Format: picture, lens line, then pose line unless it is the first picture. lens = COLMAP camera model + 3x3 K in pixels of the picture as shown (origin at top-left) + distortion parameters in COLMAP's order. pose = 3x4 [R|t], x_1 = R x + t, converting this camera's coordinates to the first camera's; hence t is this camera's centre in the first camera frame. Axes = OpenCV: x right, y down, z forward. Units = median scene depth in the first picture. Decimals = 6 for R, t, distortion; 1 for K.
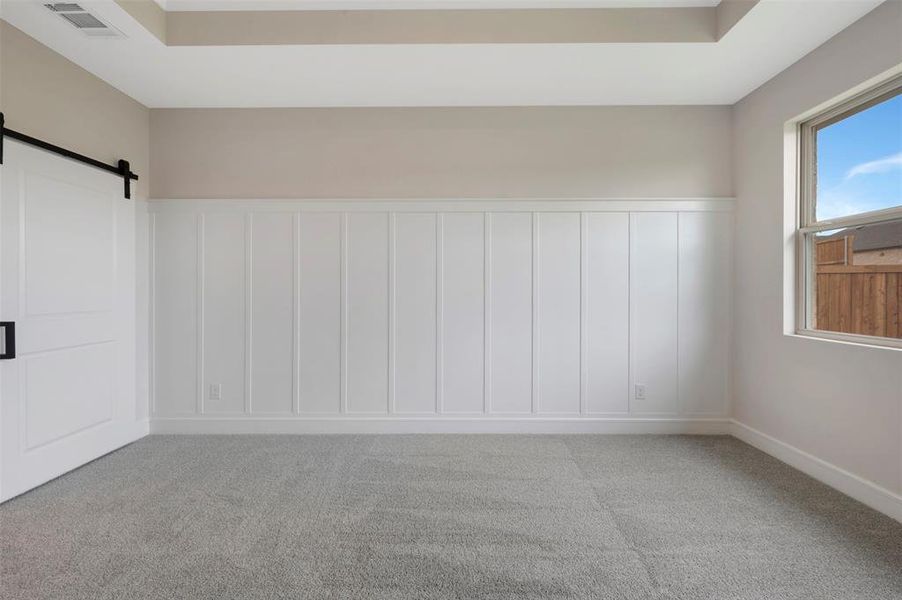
lens RADIAL K [[361.0, 0, 452.3], [0, 361.0, 295.1], [0, 0, 1]] dist [-0.002332, 0.000287]
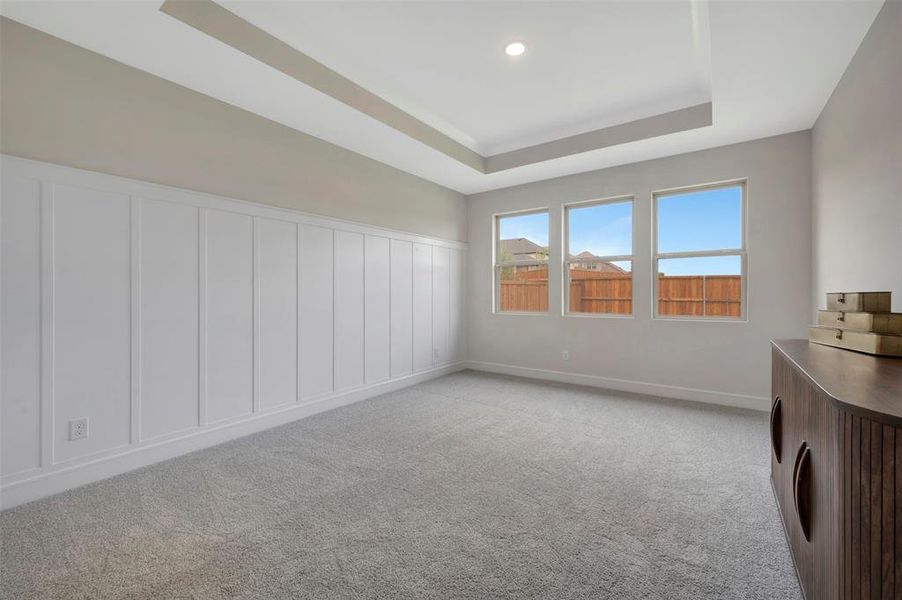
lens RADIAL K [[361.0, 0, 447.0], [0, 361.0, 294.6], [0, 0, 1]] dist [-0.002332, 0.000287]
pose [[0.602804, -0.008539, 0.797844, -0.821136], [0.011314, 0.999934, 0.002153, -0.005630], [-0.797809, 0.007729, 0.602861, -0.069271]]
